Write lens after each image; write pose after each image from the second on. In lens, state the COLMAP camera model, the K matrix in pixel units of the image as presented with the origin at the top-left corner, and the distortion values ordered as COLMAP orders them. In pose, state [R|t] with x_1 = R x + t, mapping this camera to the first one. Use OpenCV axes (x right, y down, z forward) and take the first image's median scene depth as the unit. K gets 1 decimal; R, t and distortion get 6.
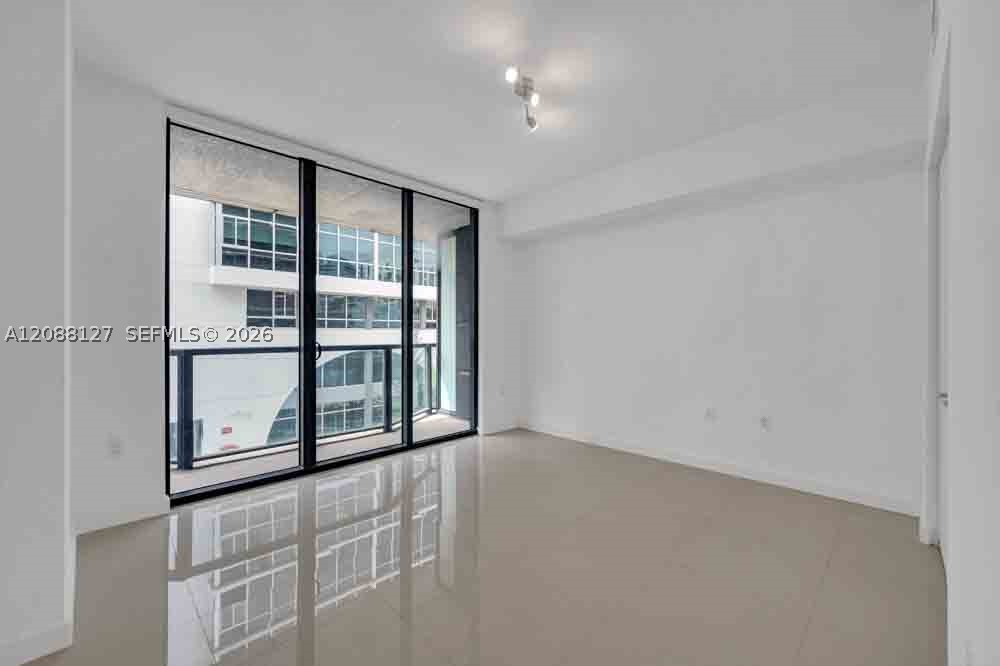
lens RADIAL K [[396.8, 0, 498.0], [0, 396.8, 336.2], [0, 0, 1]] dist [0.014078, 0.000105]
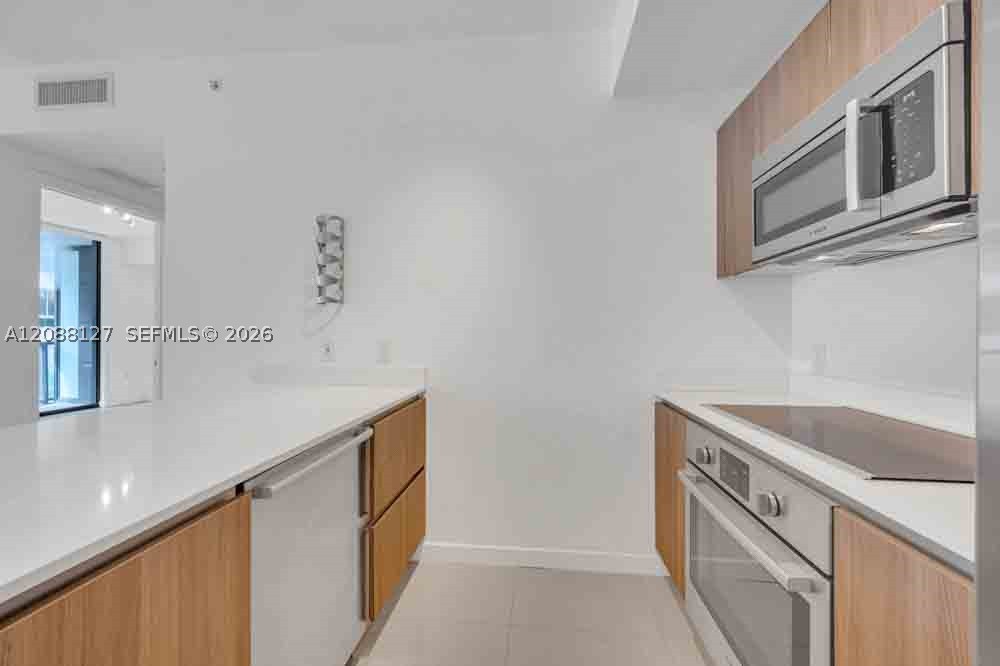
lens RADIAL K [[396.8, 0, 500.4], [0, 396.8, 335.4], [0, 0, 1]] dist [0.014078, 0.000105]
pose [[0.776720, -0.005375, 0.629823, 0.137358], [-0.002589, 0.999928, 0.011726, -0.023269], [-0.629840, -0.010738, 0.776650, -0.885335]]
